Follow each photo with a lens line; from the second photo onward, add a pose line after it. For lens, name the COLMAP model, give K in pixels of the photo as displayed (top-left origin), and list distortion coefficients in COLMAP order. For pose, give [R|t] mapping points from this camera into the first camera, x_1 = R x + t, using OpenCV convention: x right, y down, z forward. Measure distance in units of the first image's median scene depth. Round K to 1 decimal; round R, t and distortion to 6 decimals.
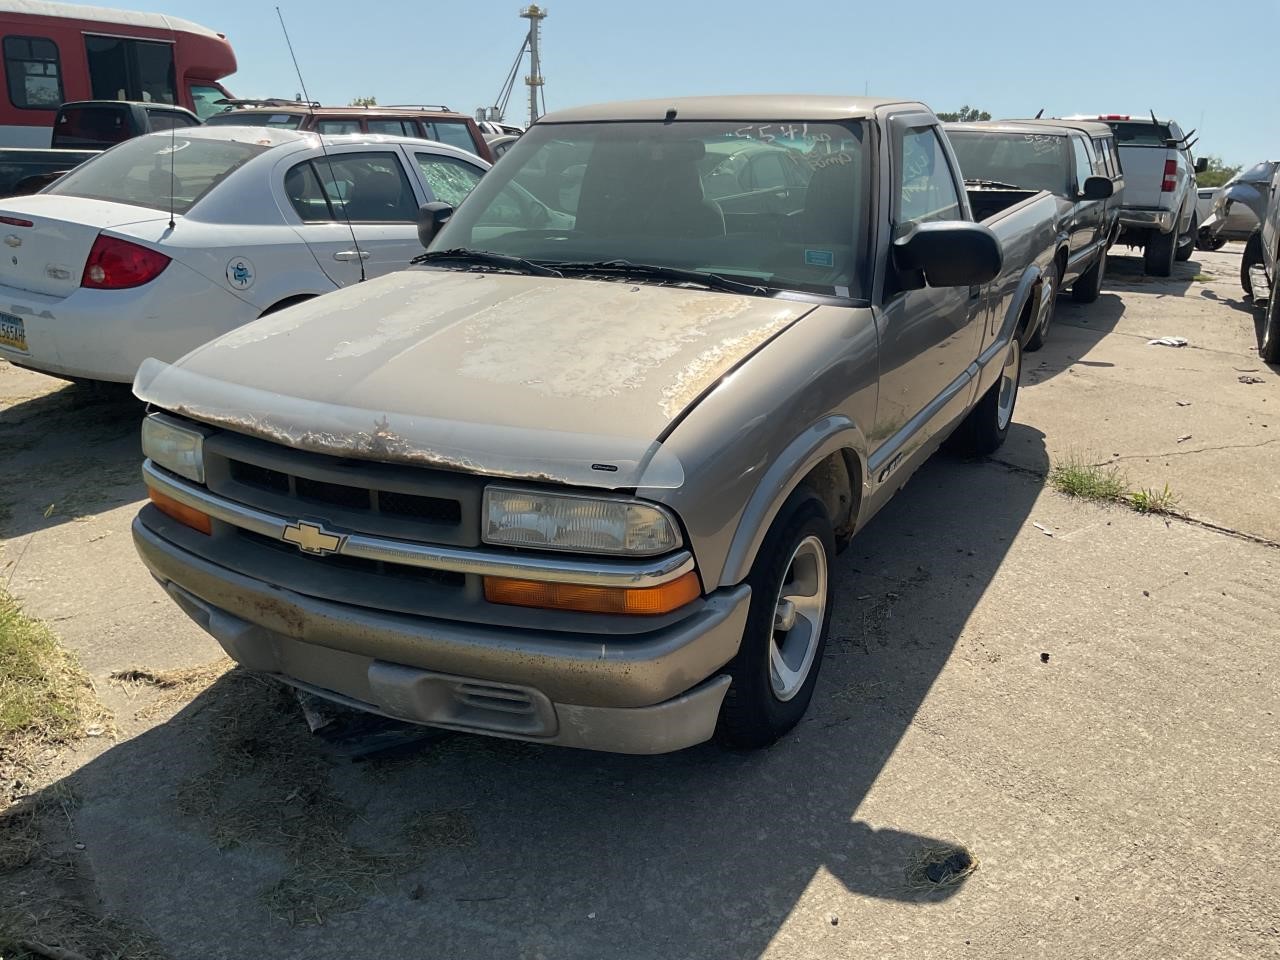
lens RADIAL K [[1072.1, 0, 640.0], [0, 1072.1, 480.0], [0, 0, 1]] dist [0.099006, -0.211124]
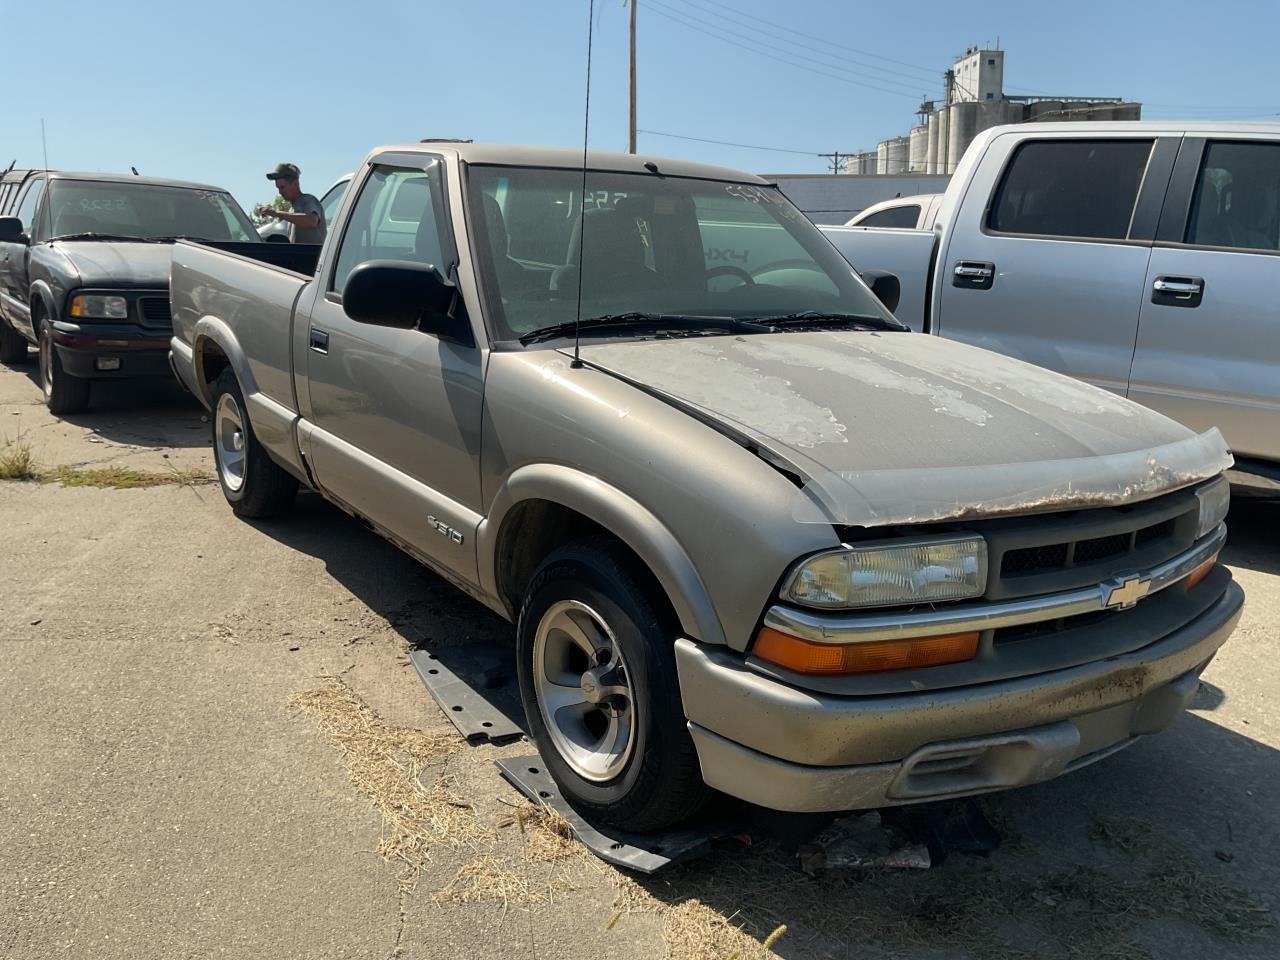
lens RADIAL K [[1072.1, 0, 640.0], [0, 1072.1, 480.0], [0, 0, 1]] dist [0.099006, -0.211124]
pose [[0.423064, -0.188567, 0.886261, -1.320259], [0.233895, 0.967684, 0.094239, -0.236846], [-0.875391, 0.167423, 0.453497, 0.910024]]
